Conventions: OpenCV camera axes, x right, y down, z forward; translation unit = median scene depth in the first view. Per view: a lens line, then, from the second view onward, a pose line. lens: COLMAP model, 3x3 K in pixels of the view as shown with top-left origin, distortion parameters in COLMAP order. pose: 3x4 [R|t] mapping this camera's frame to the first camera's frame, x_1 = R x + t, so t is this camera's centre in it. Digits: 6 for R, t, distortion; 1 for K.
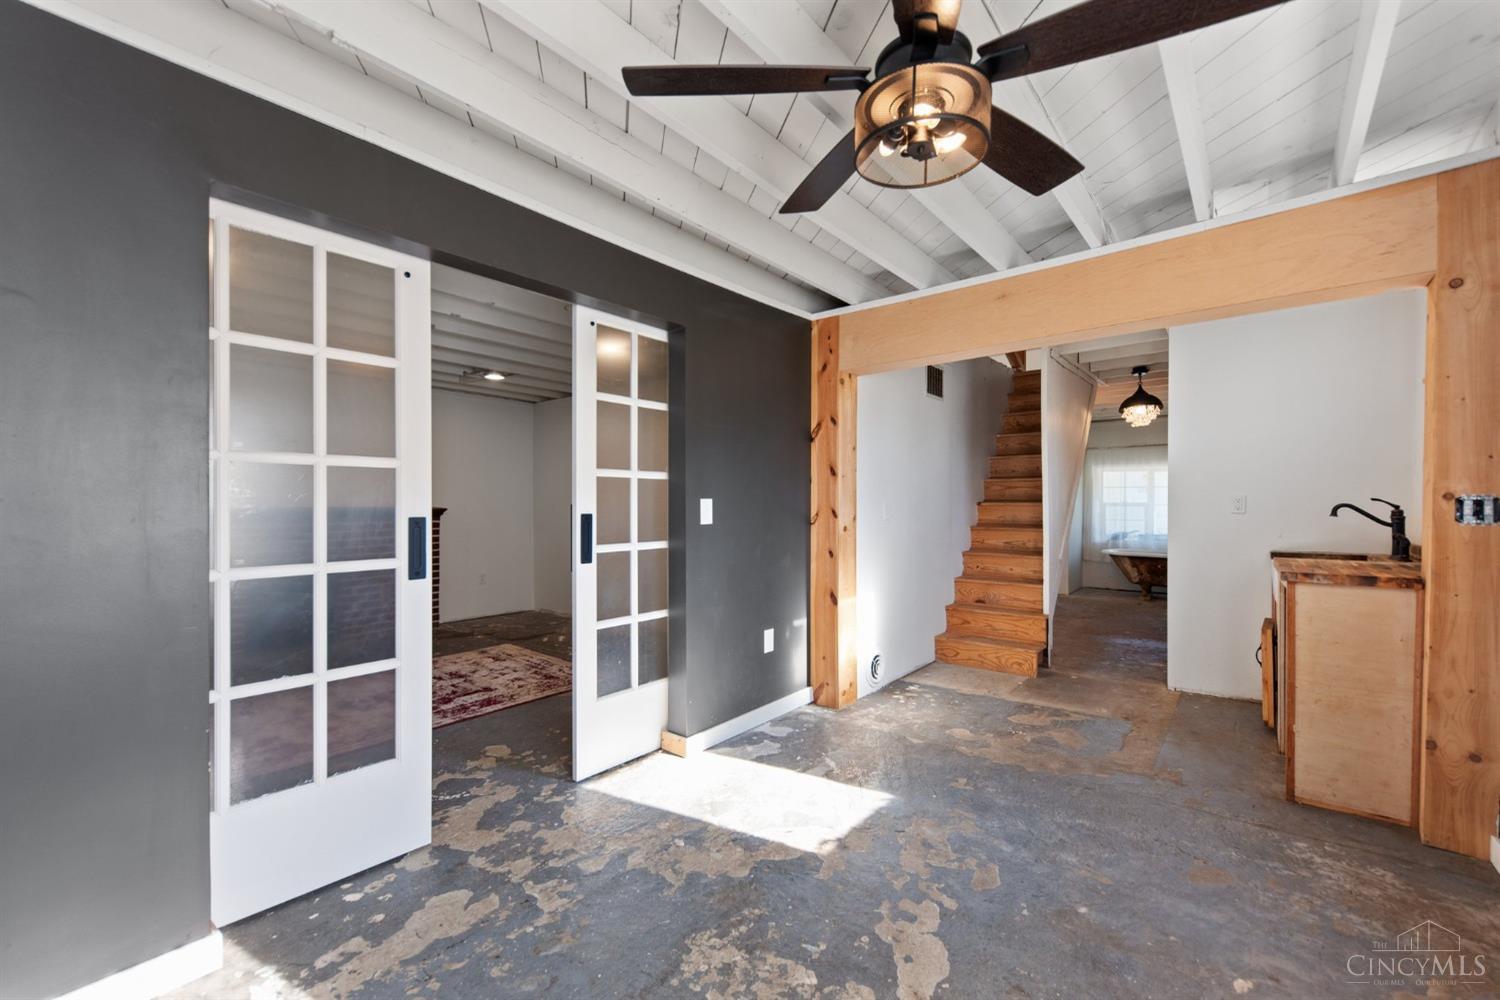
lens RADIAL K [[628.6, 0, 740.7], [0, 628.6, 507.3], [0, 0, 1]] dist [0.021129, -0.011117]
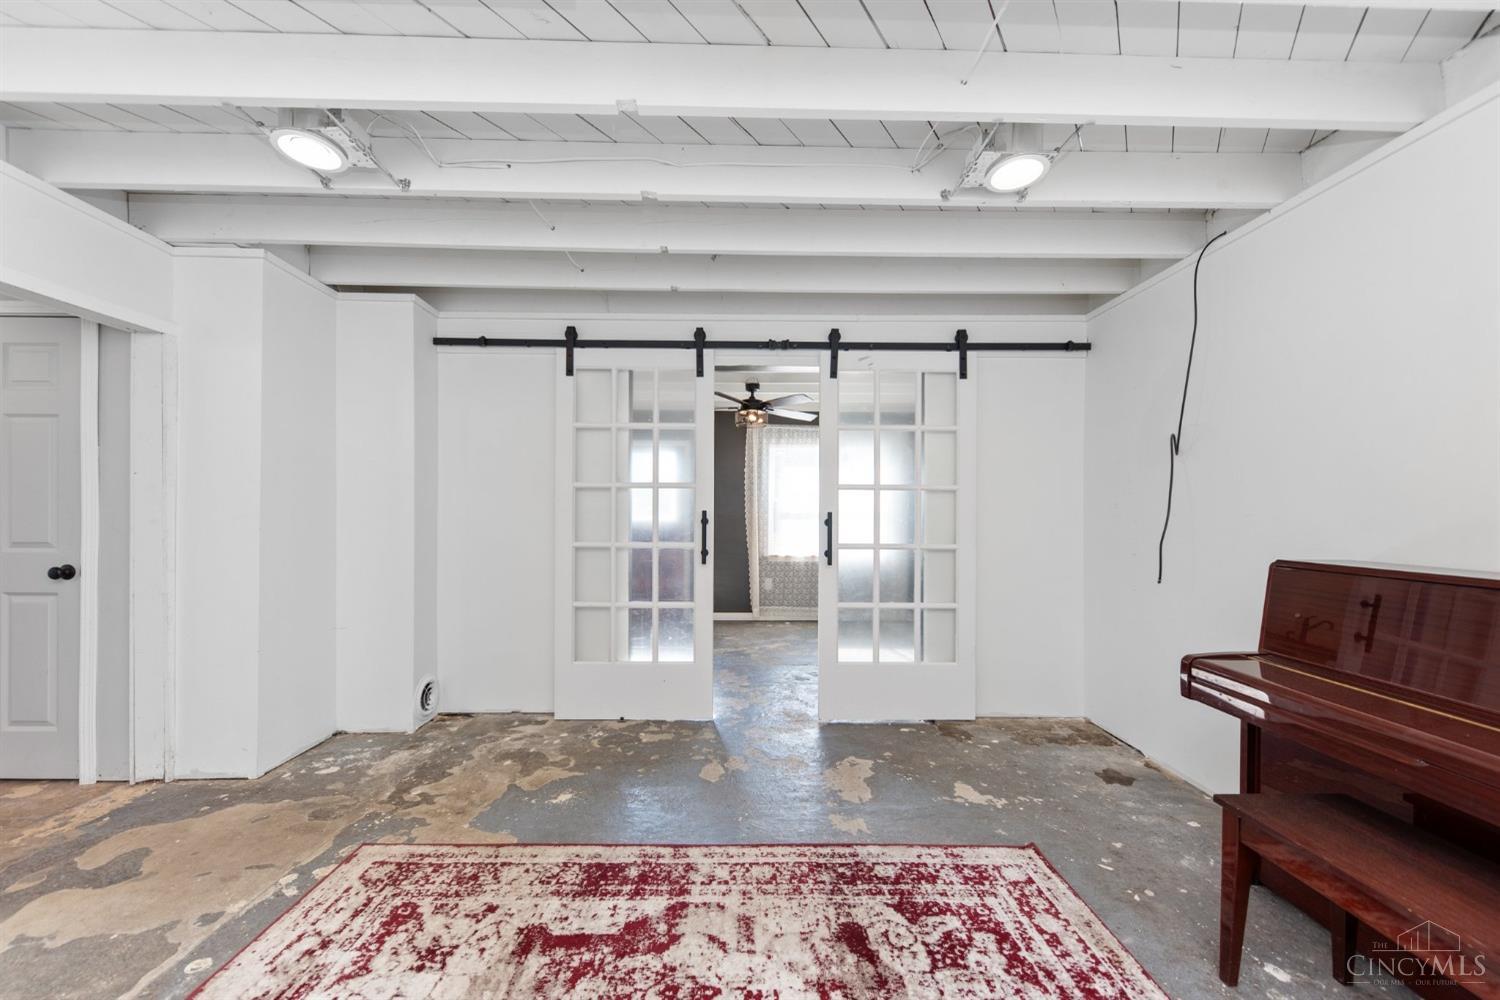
lens RADIAL K [[535.3, 0, 741.3], [0, 535.3, 511.1], [0, 0, 1]] dist [0.012447, -0.004673]
pose [[-0.656152, -0.000900, 0.754628, -0.912460], [-0.002947, 0.999995, -0.001370, -0.003277], [-0.754623, -0.003123, -0.656151, 1.341884]]
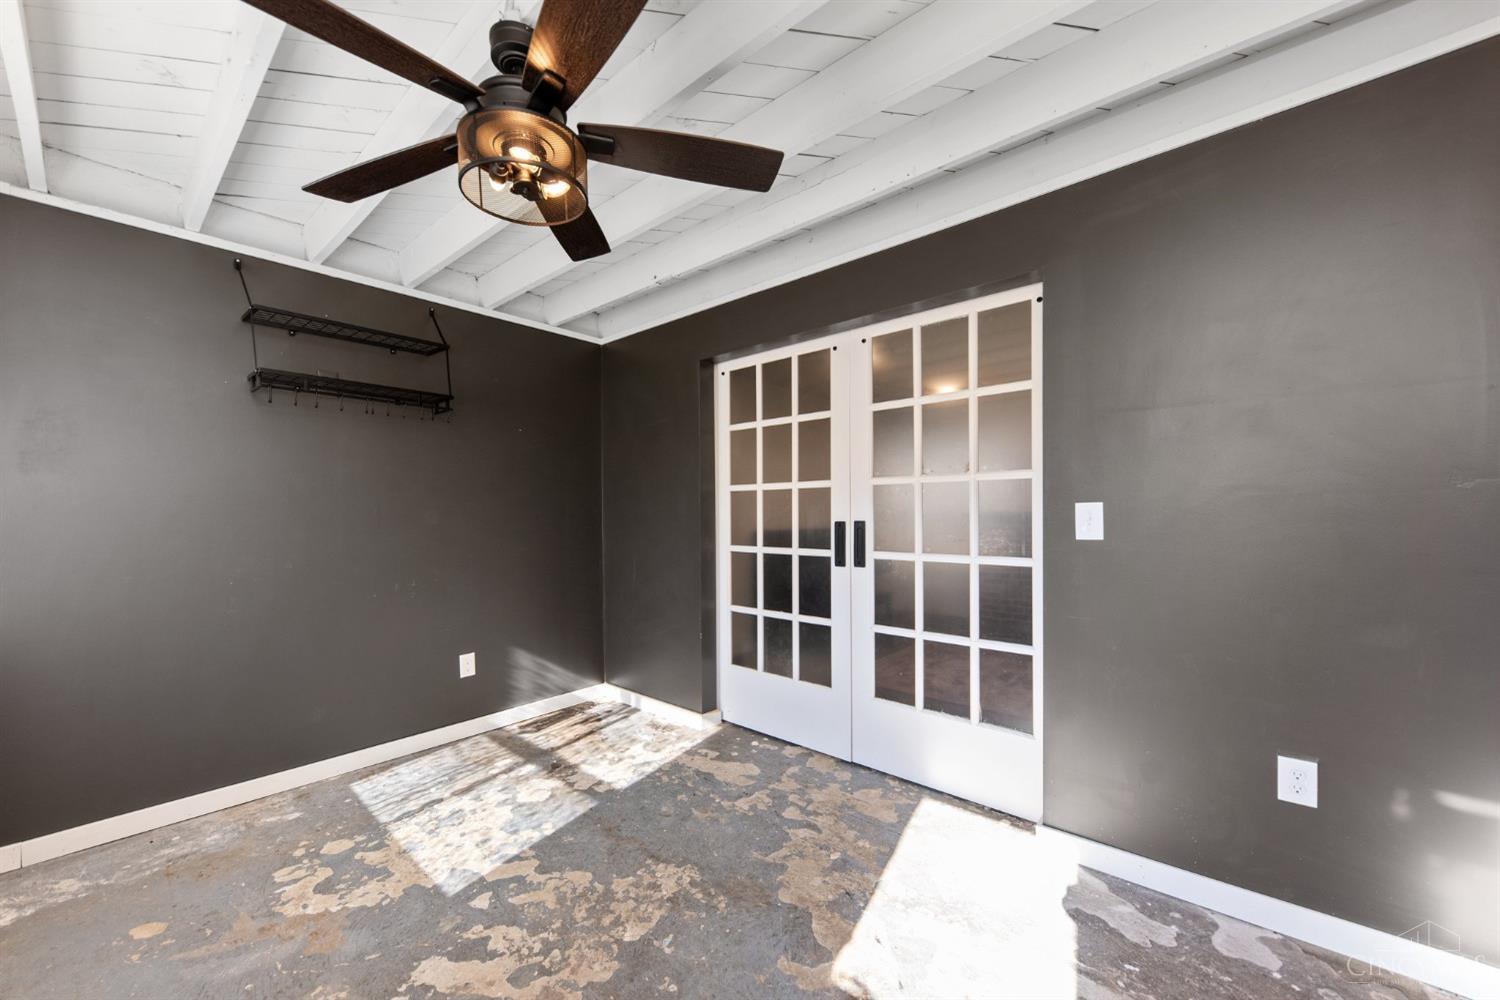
lens RADIAL K [[573.1, 0, 745.7], [0, 573.1, 518.1], [0, 0, 1]] dist [-0.001714, -0.000141]
pose [[-0.033900, 0.011167, -0.999363, 0.513780], [0.000421, 0.999938, 0.011159, -0.003900], [0.999425, -0.000042, -0.033902, 0.574910]]
